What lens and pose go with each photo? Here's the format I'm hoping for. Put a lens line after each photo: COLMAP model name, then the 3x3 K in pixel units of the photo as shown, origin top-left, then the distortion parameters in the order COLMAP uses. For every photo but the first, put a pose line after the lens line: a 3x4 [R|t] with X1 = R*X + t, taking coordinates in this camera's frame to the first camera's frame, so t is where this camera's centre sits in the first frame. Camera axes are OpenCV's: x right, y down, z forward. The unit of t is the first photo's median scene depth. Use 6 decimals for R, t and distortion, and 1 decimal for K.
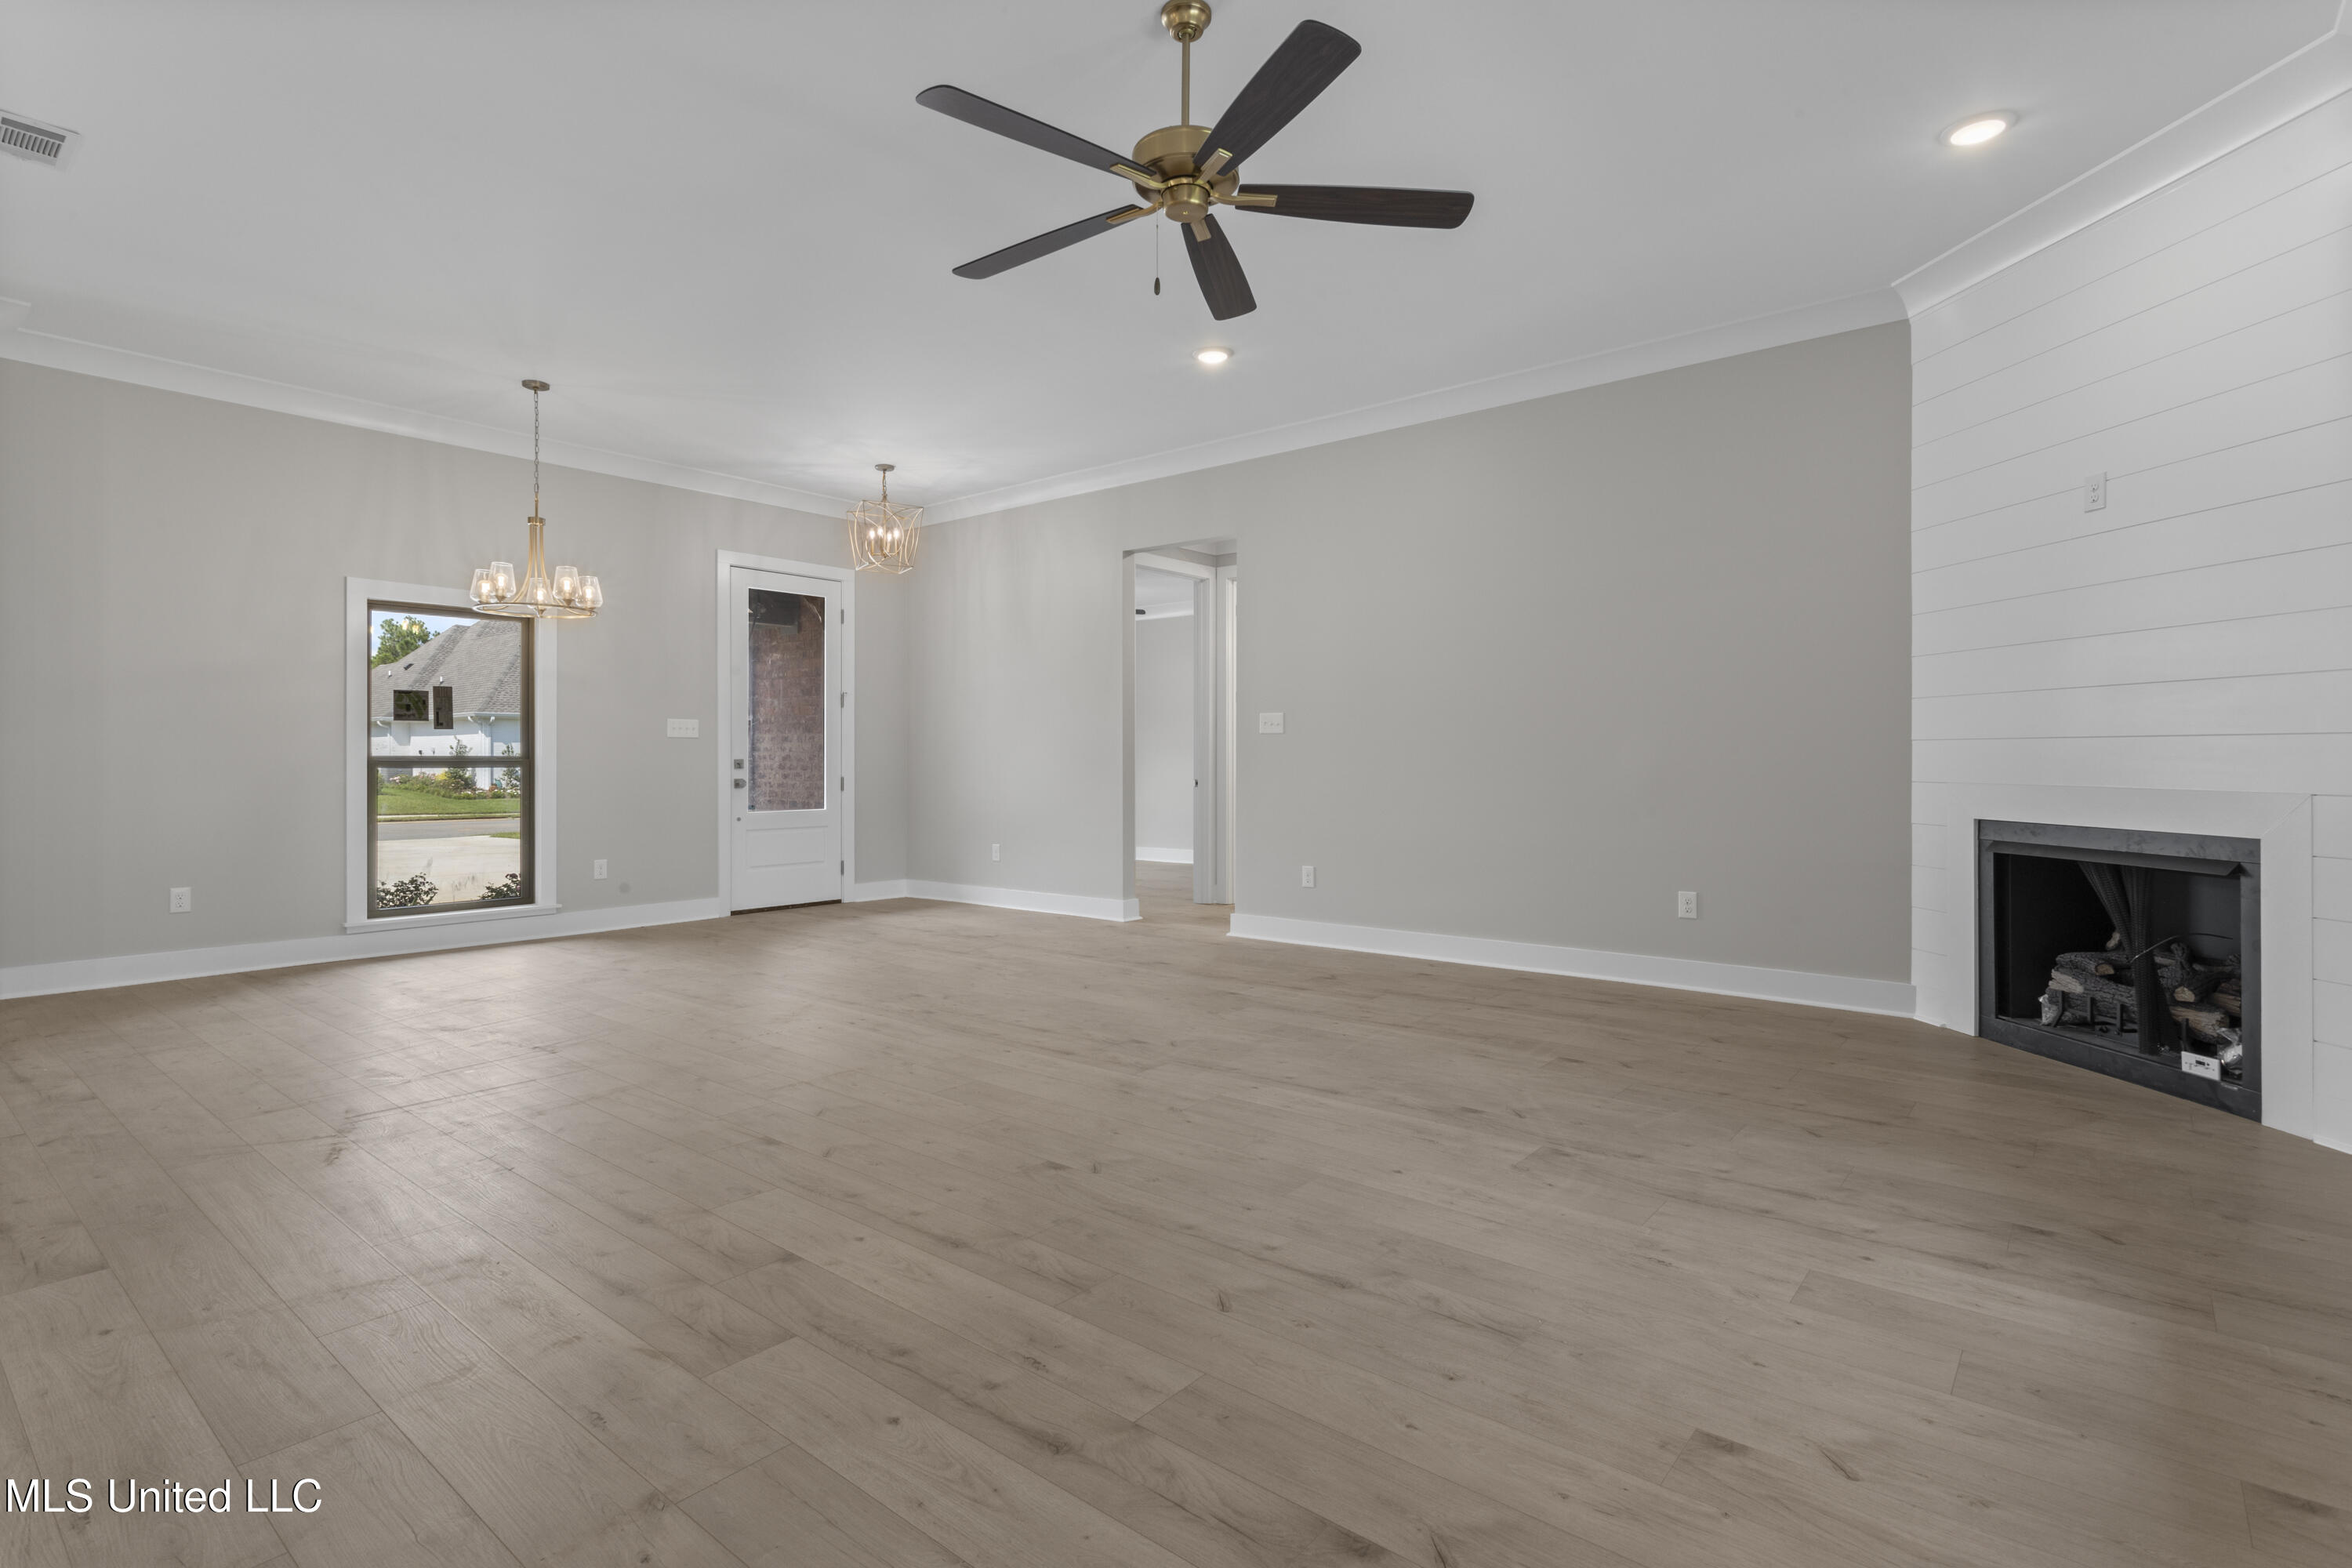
lens RADIAL K [[1122.4, 0, 1138.9], [0, 1122.4, 749.3], [0, 0, 1]] dist [0.009420, -0.000167]
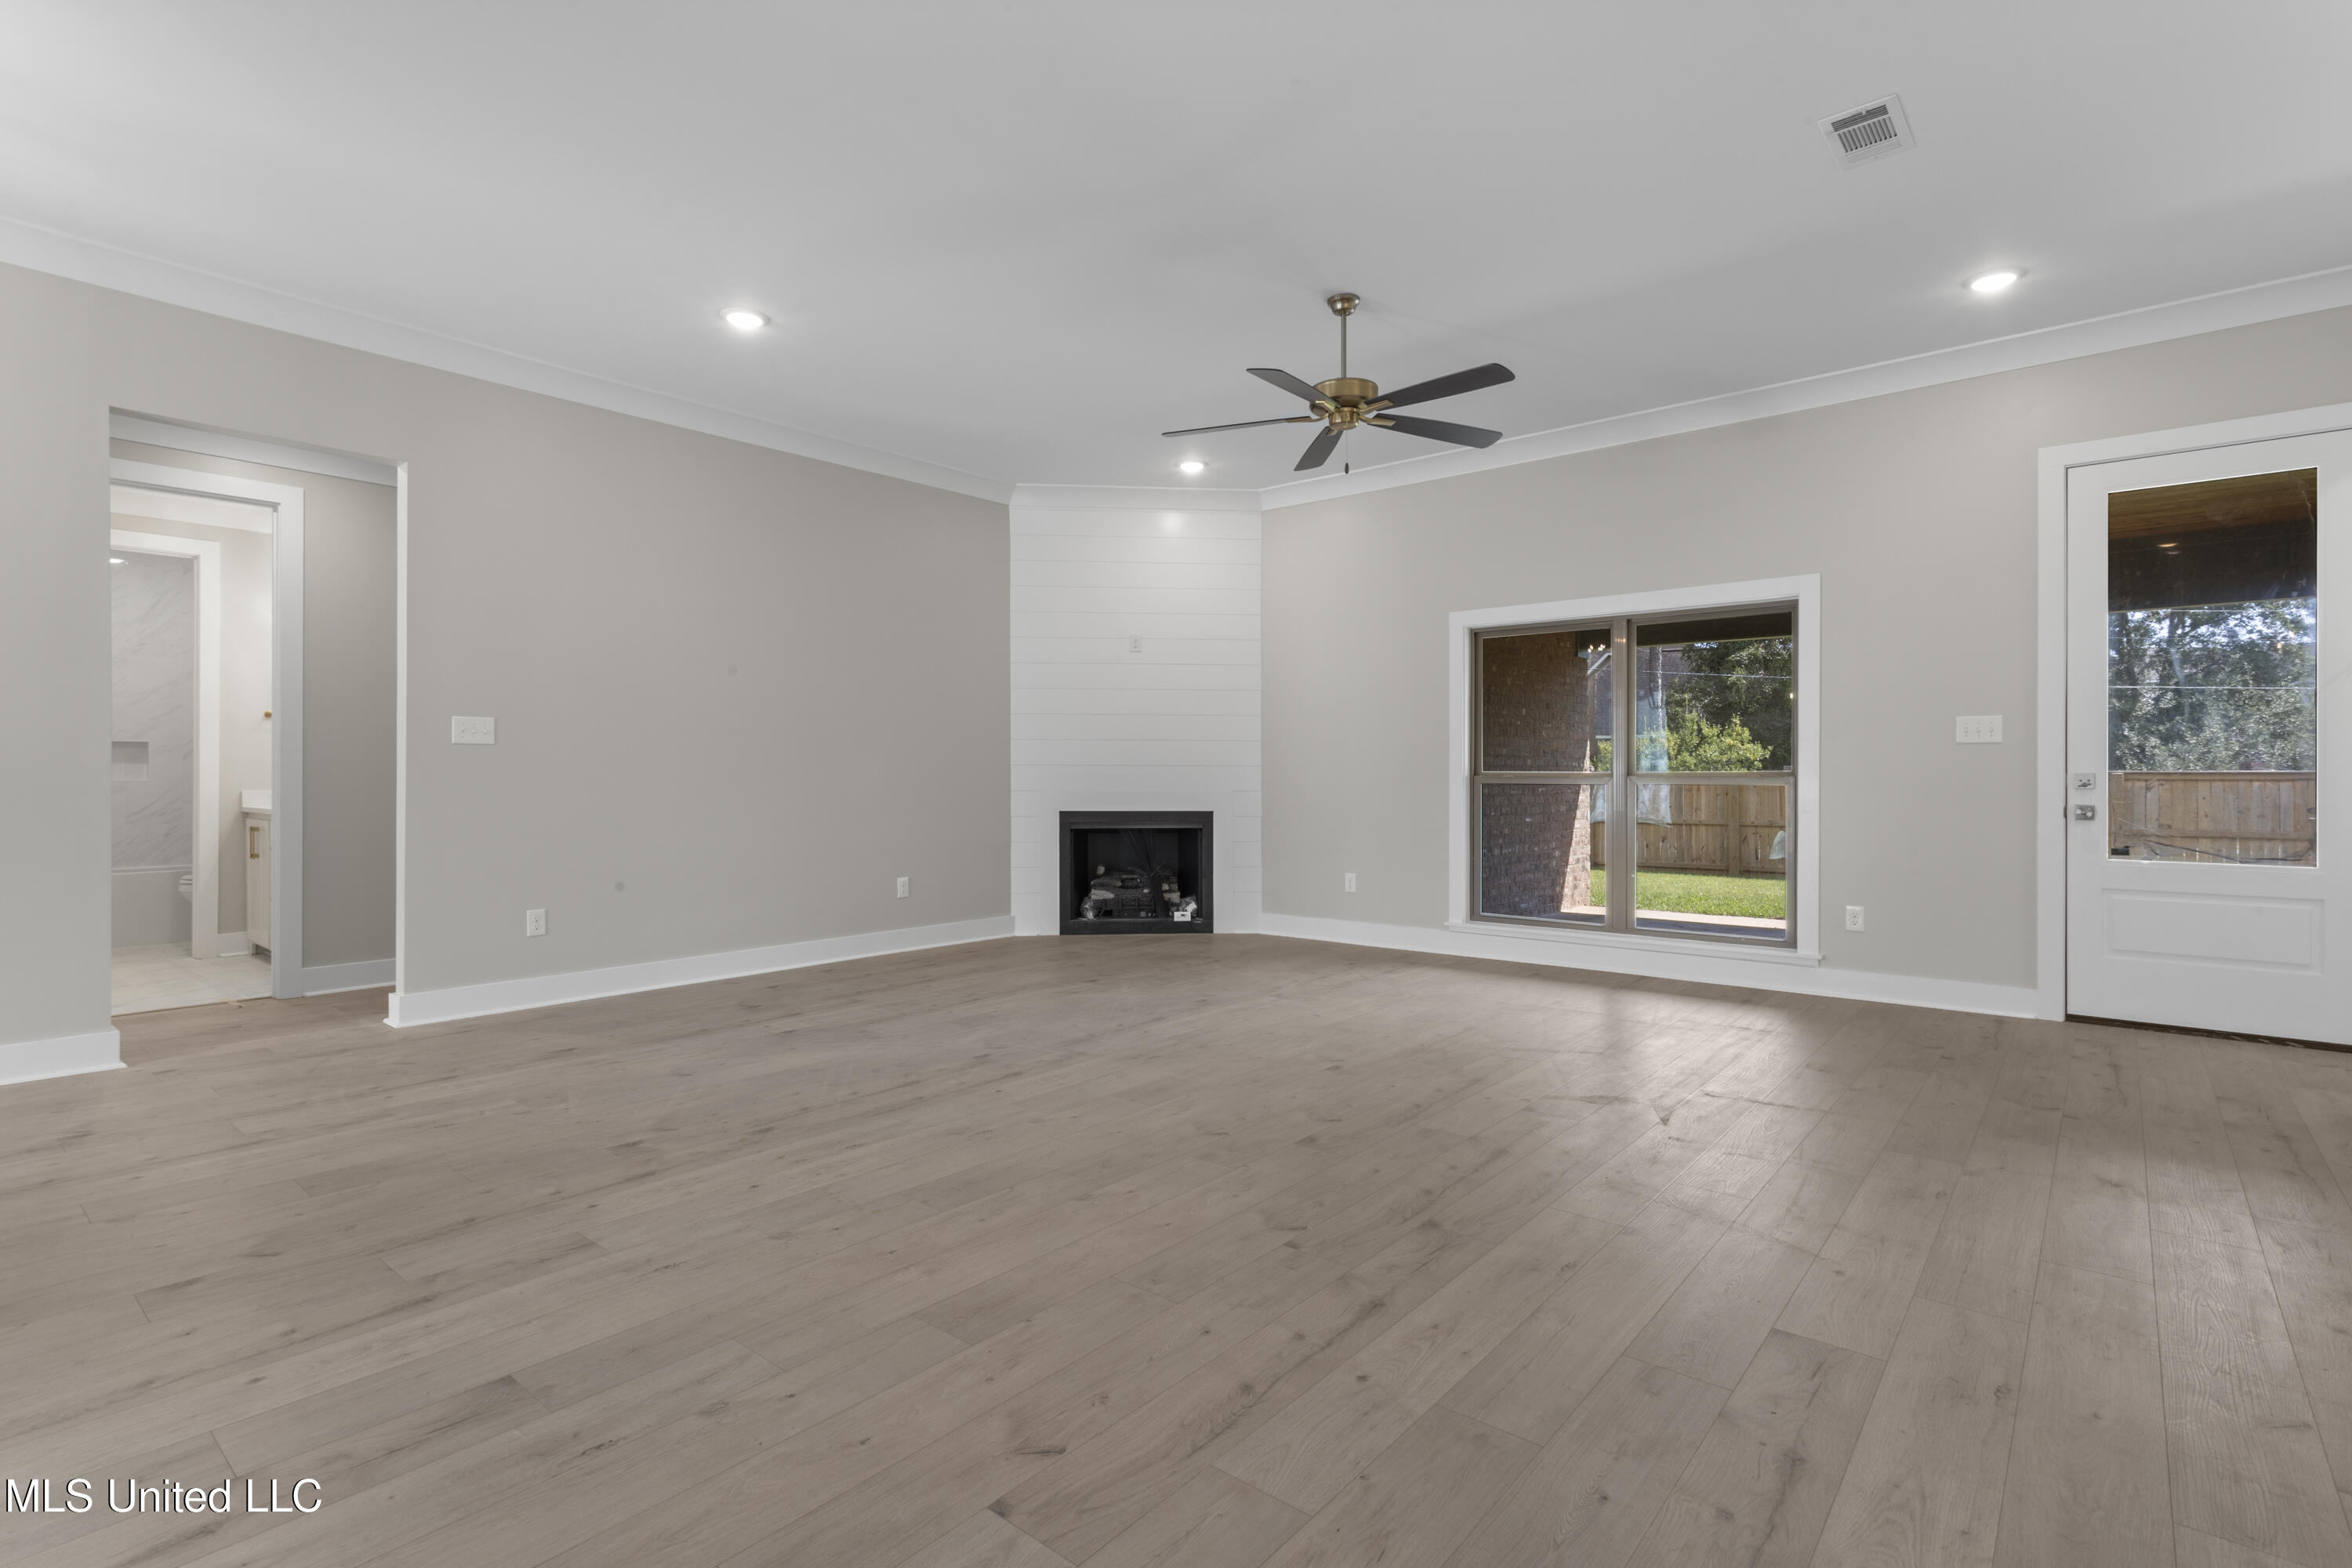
lens RADIAL K [[1122.4, 0, 1161.5], [0, 1122.4, 769.9], [0, 0, 1]] dist [0.009420, -0.000167]
pose [[0.003552, 0.009897, 0.999945, -0.677558], [-0.007223, 0.999925, -0.009871, 0.008449], [-0.999968, -0.007188, 0.003623, 0.554991]]
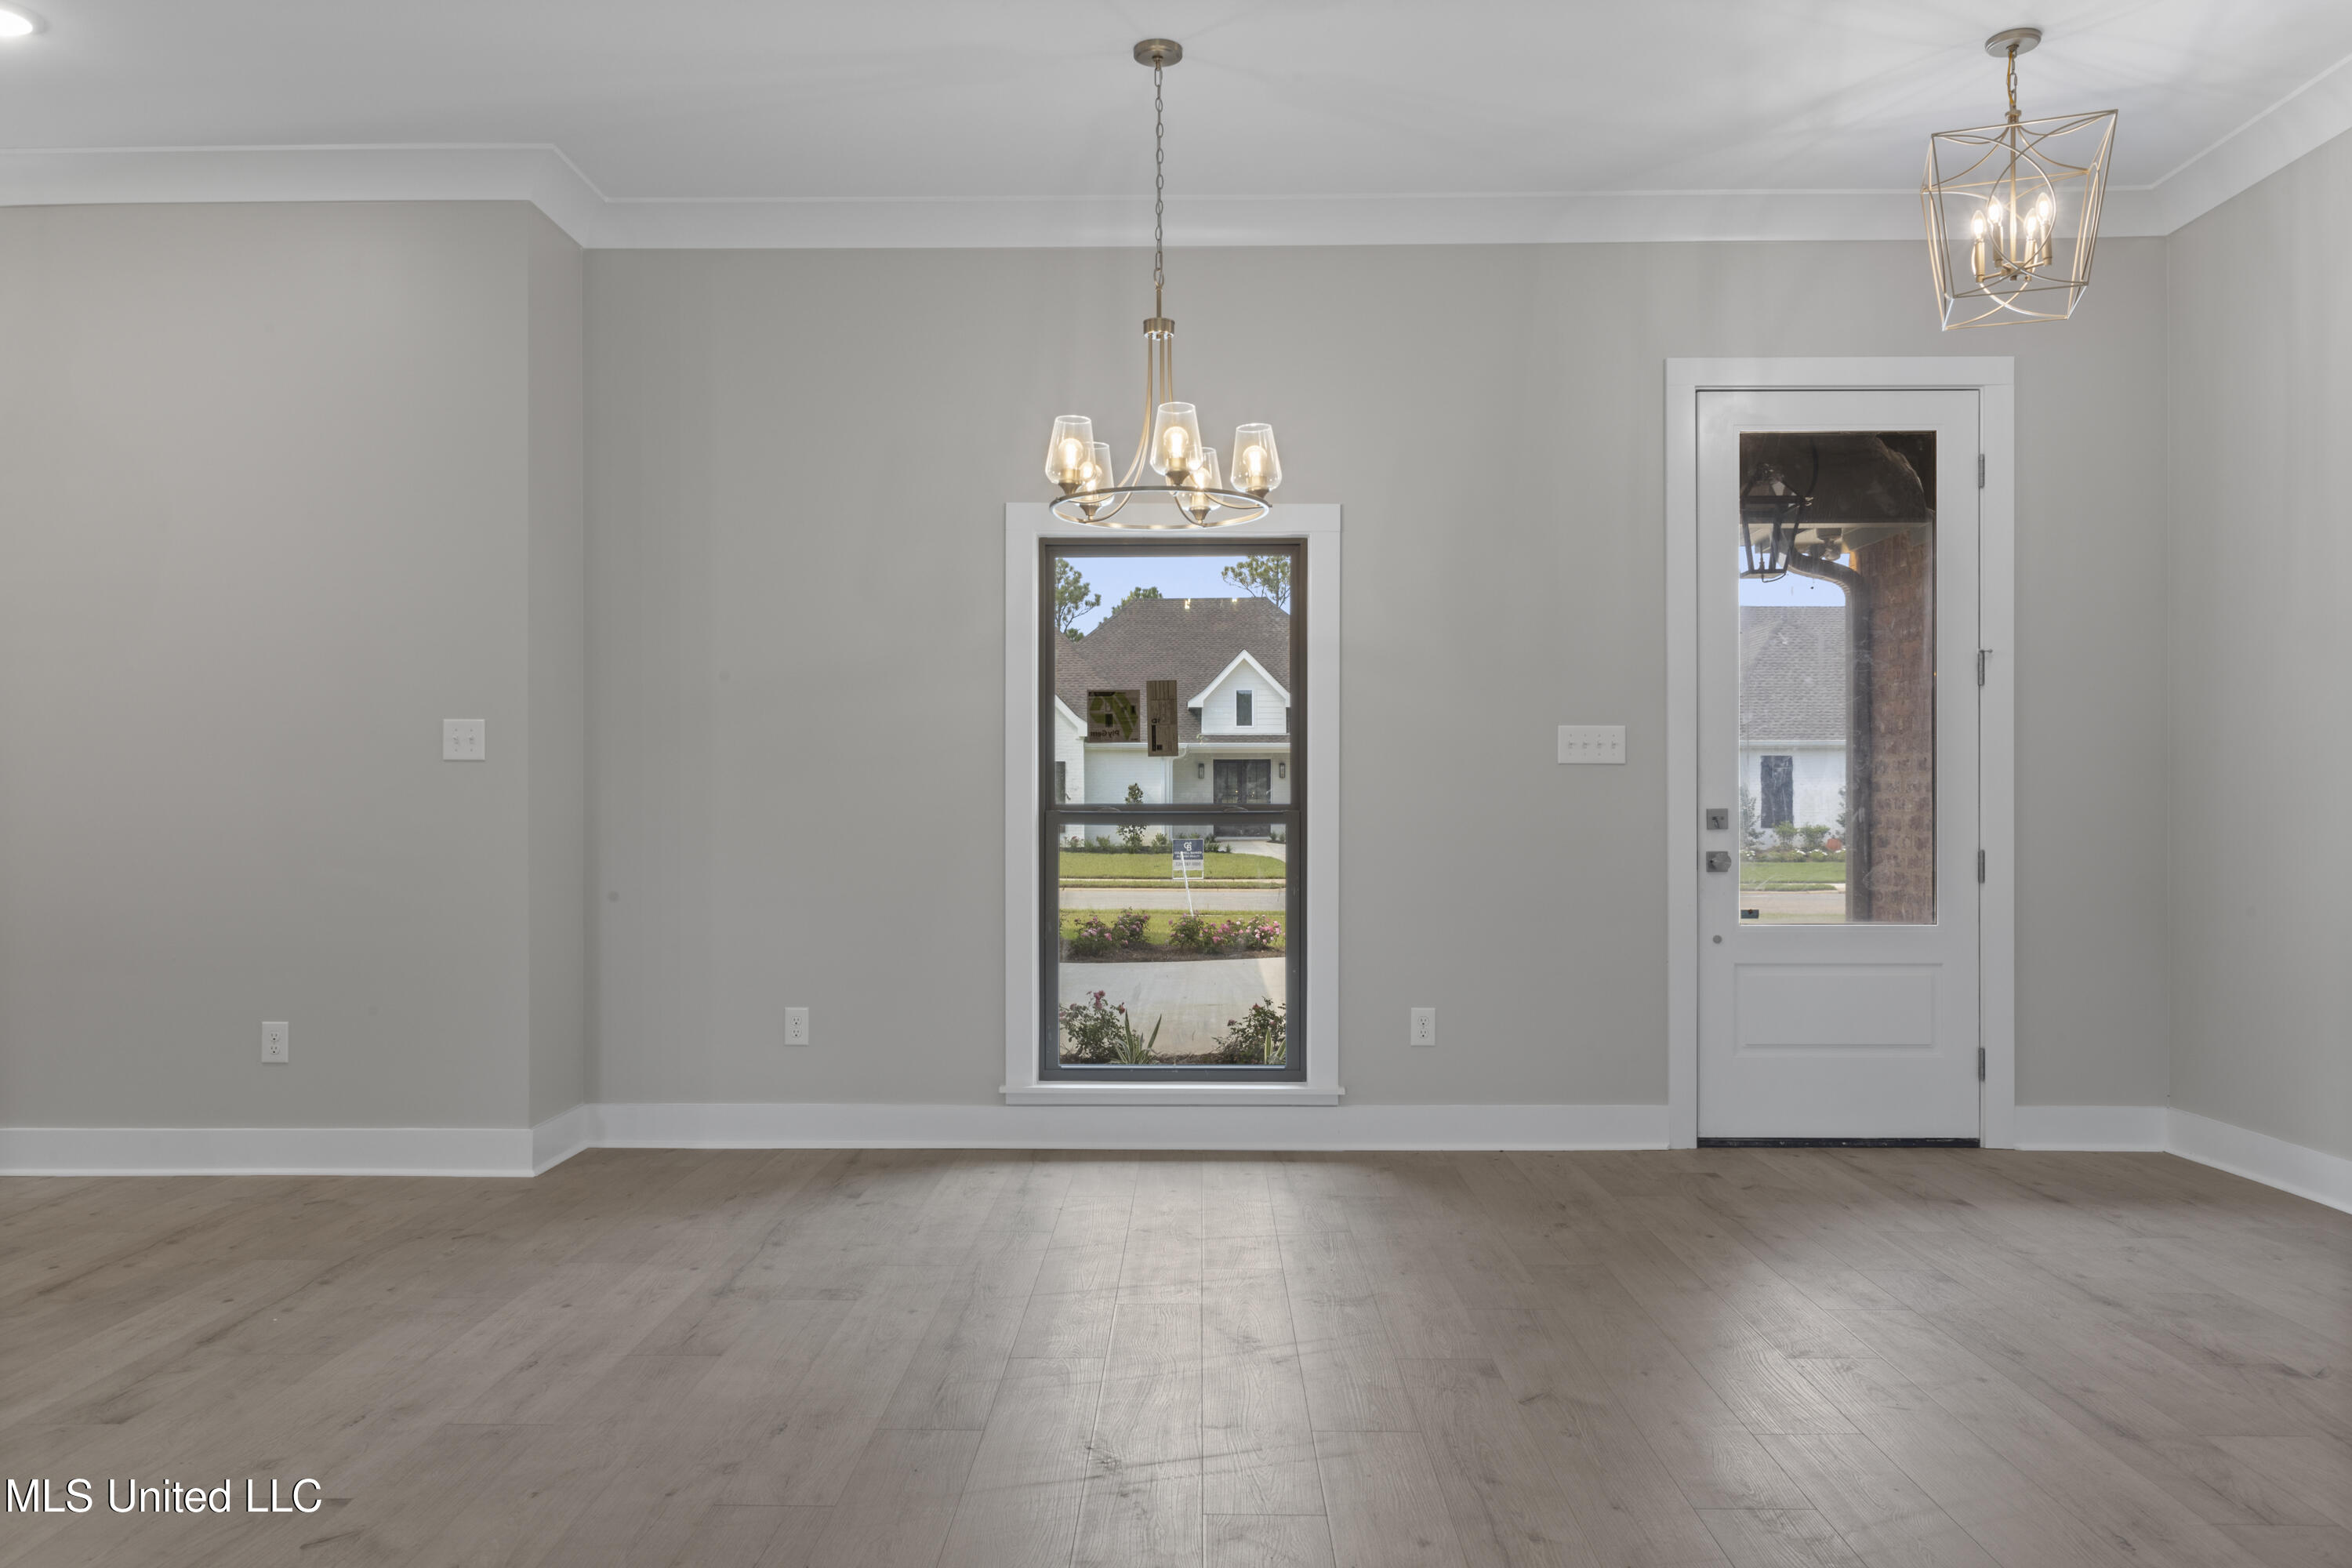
lens RADIAL K [[1622.5, 0, 1192.0], [0, 1622.5, 792.5], [0, 0, 1]] dist [-0.001396, 0.006302]
pose [[0.646724, -0.007224, -0.762690, 0.012729], [0.008771, 0.999959, -0.002034, 0.002306], [0.762674, -0.005374, 0.646761, 0.494421]]
